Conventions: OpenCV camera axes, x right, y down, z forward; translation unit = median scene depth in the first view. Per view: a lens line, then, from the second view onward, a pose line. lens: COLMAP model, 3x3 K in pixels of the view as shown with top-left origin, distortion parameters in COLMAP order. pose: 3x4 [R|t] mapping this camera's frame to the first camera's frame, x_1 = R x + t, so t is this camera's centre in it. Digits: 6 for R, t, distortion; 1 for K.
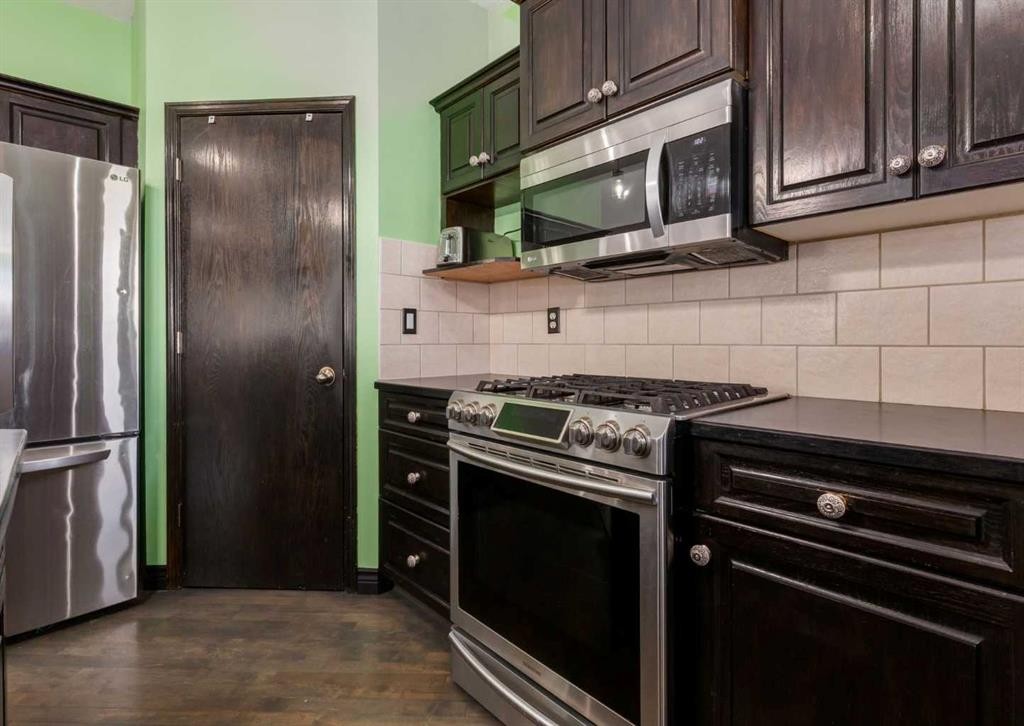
lens RADIAL K [[503.3, 0, 508.8], [0, 503.3, 348.0], [0, 0, 1]] dist [-0.001504, -0.000251]
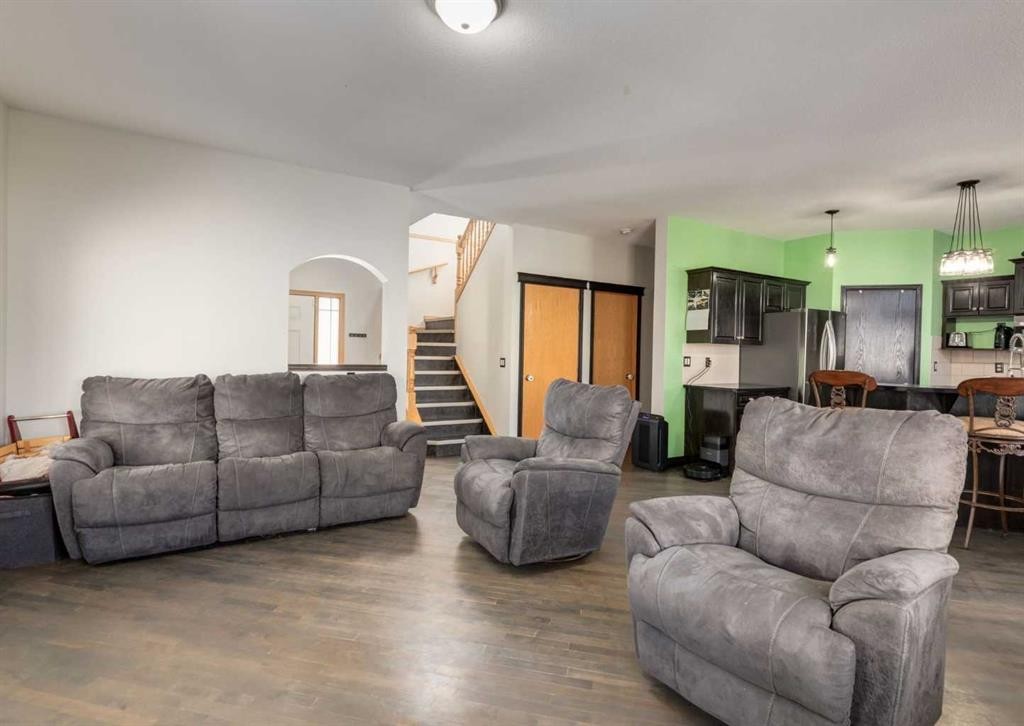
lens RADIAL K [[505.0, 0, 510.5], [0, 505.0, 357.6], [0, 0, 1]] dist [-0.000568, -0.000093]
pose [[0.984351, 0.024205, -0.174546, -1.981057], [-0.025469, 0.999663, -0.005008, -0.030772], [0.174366, 0.009375, 0.984636, -2.048078]]
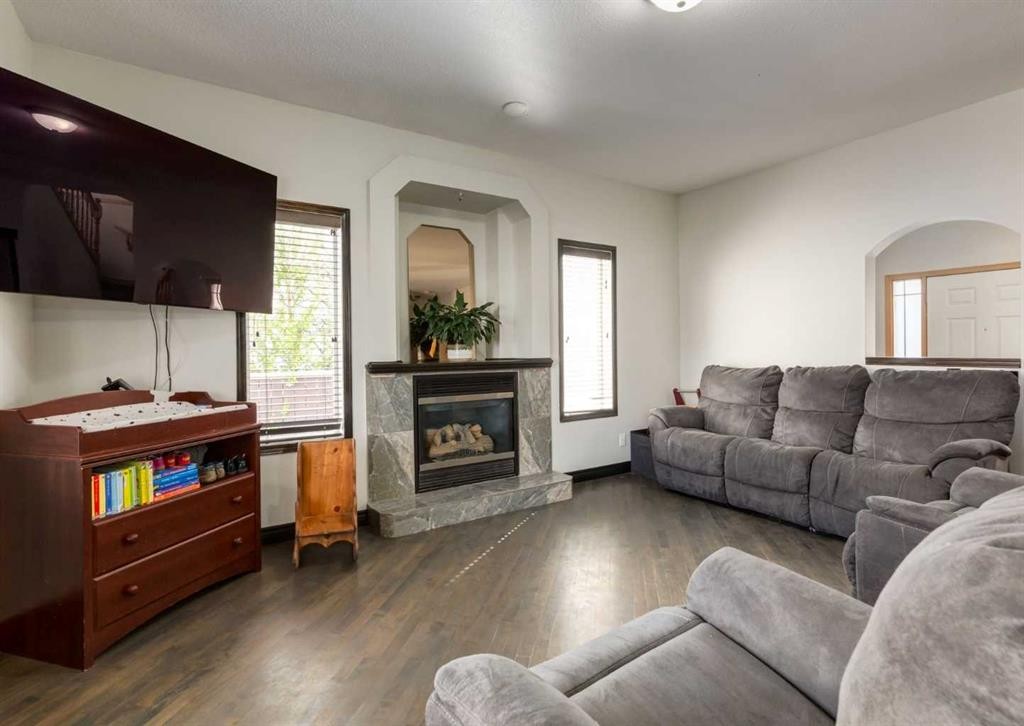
lens RADIAL K [[503.3, 0, 508.8], [0, 503.3, 348.0], [0, 0, 1]] dist [-0.001504, -0.000251]
pose [[-0.160094, 0.003225, -0.987097, -1.235280], [-0.005985, 0.999973, 0.004238, -0.025825], [0.987084, 0.006586, -0.160070, -1.248539]]
